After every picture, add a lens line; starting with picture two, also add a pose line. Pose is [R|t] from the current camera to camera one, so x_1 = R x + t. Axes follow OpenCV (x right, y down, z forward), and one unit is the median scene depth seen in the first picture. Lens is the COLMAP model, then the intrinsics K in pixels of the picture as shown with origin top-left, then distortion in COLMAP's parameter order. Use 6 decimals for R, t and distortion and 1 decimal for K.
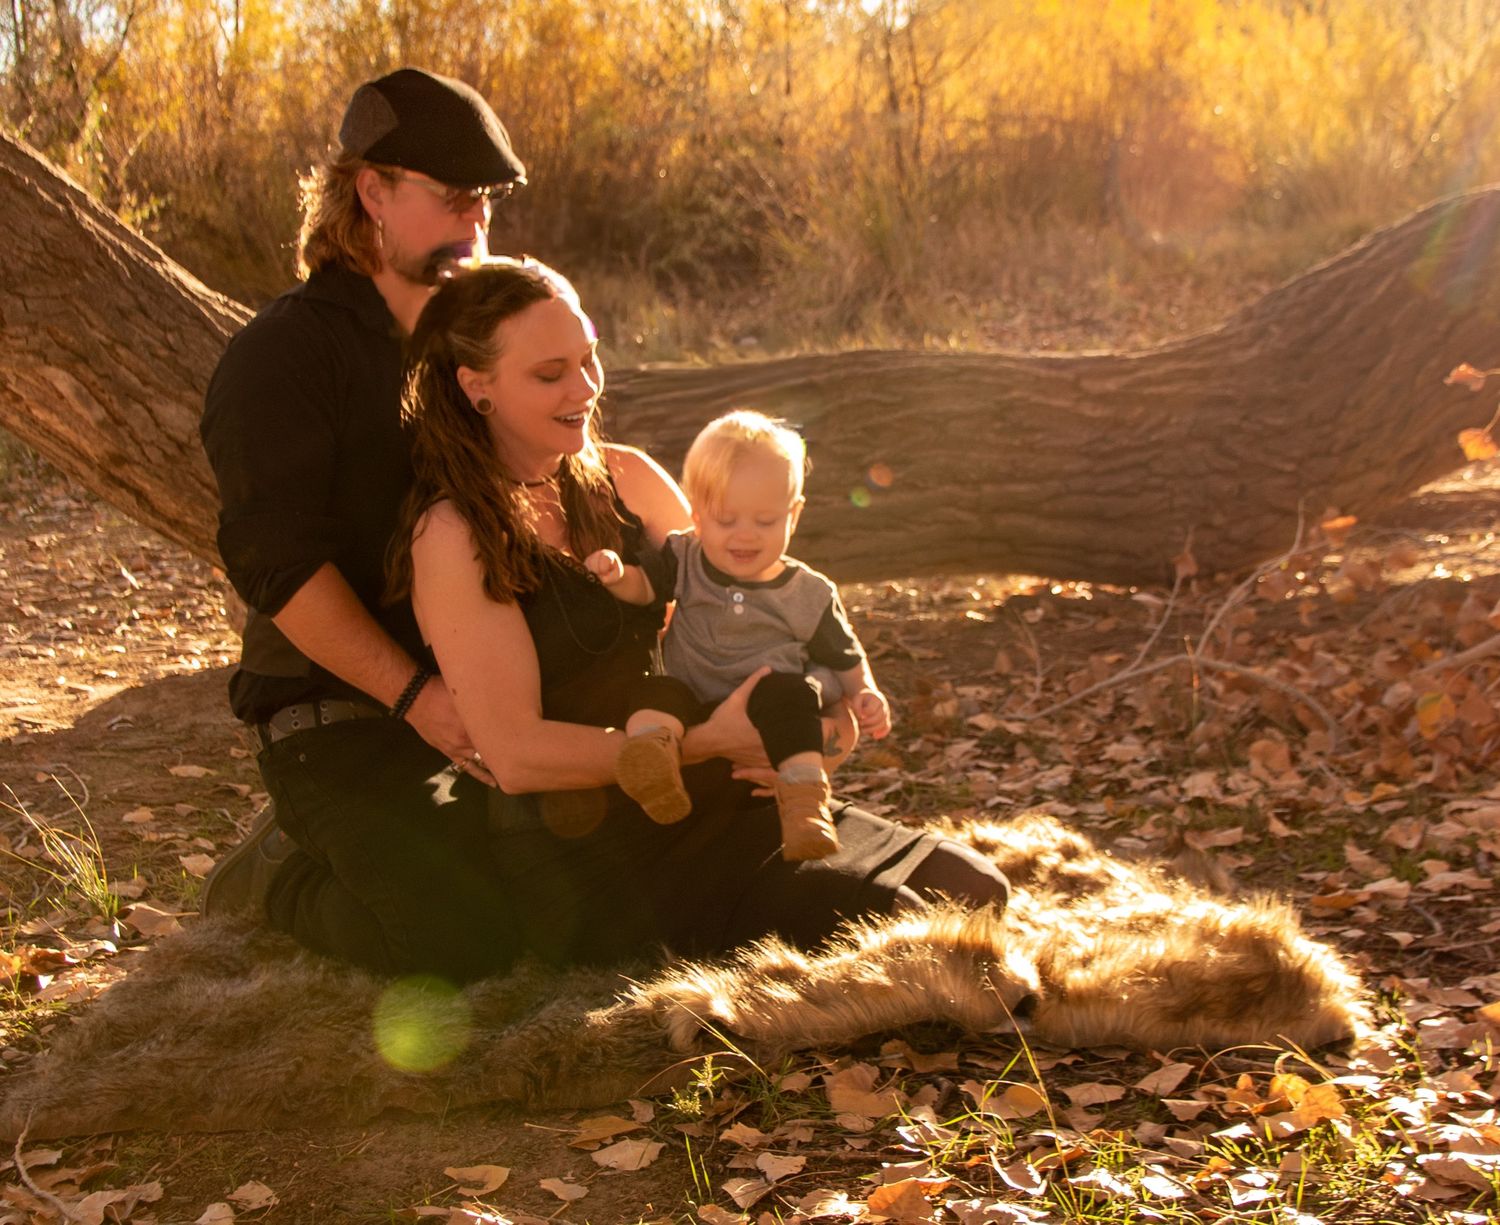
lens RADIAL K [[2725.7, 0, 750.0], [0, 2725.7, 612.5], [0, 0, 1]] dist [-0.142680, -0.103759]
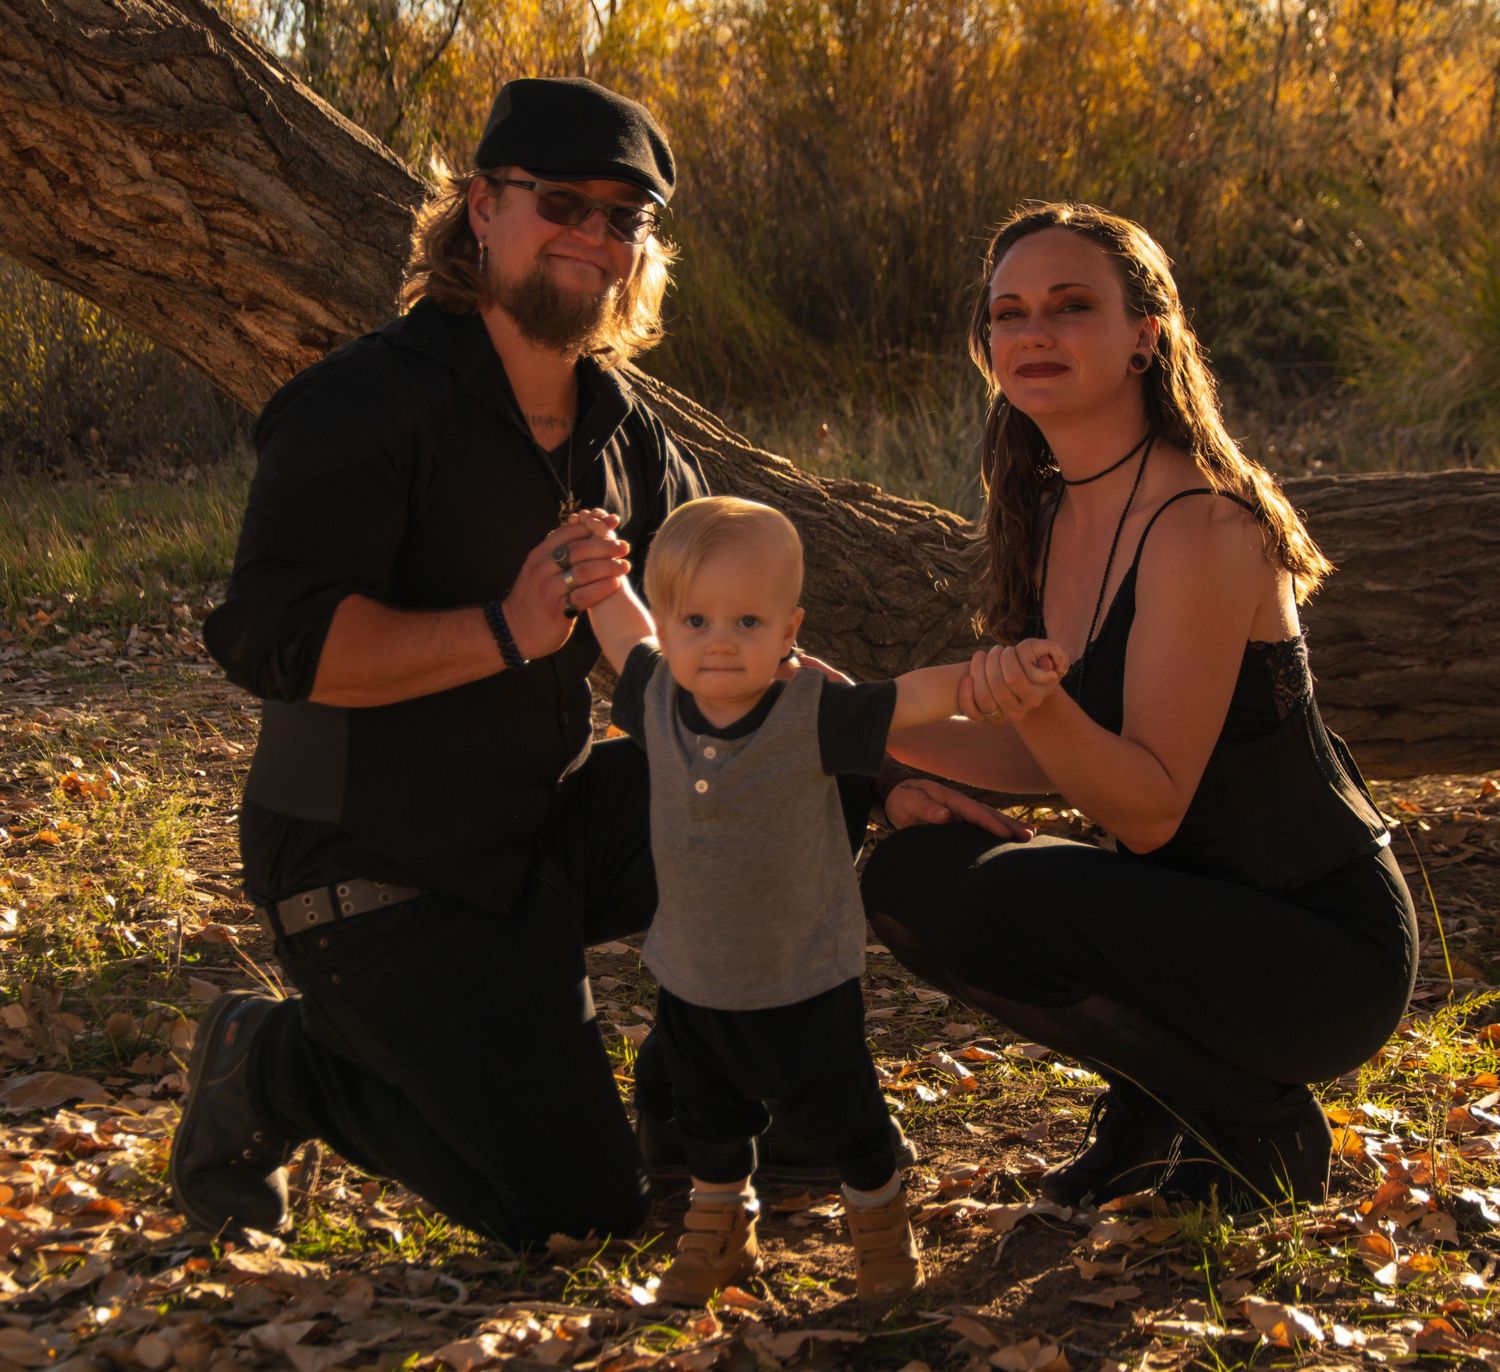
lens RADIAL K [[3908.3, 0, 749.5], [0, 3908.3, 730.9], [0, 0, 1]] dist [0.240689, 0.104189]
pose [[0.989178, 0.040218, -0.141098, 0.002489], [-0.044690, 0.998589, -0.028671, 0.021071], [0.139746, 0.034666, 0.989580, -0.159693]]
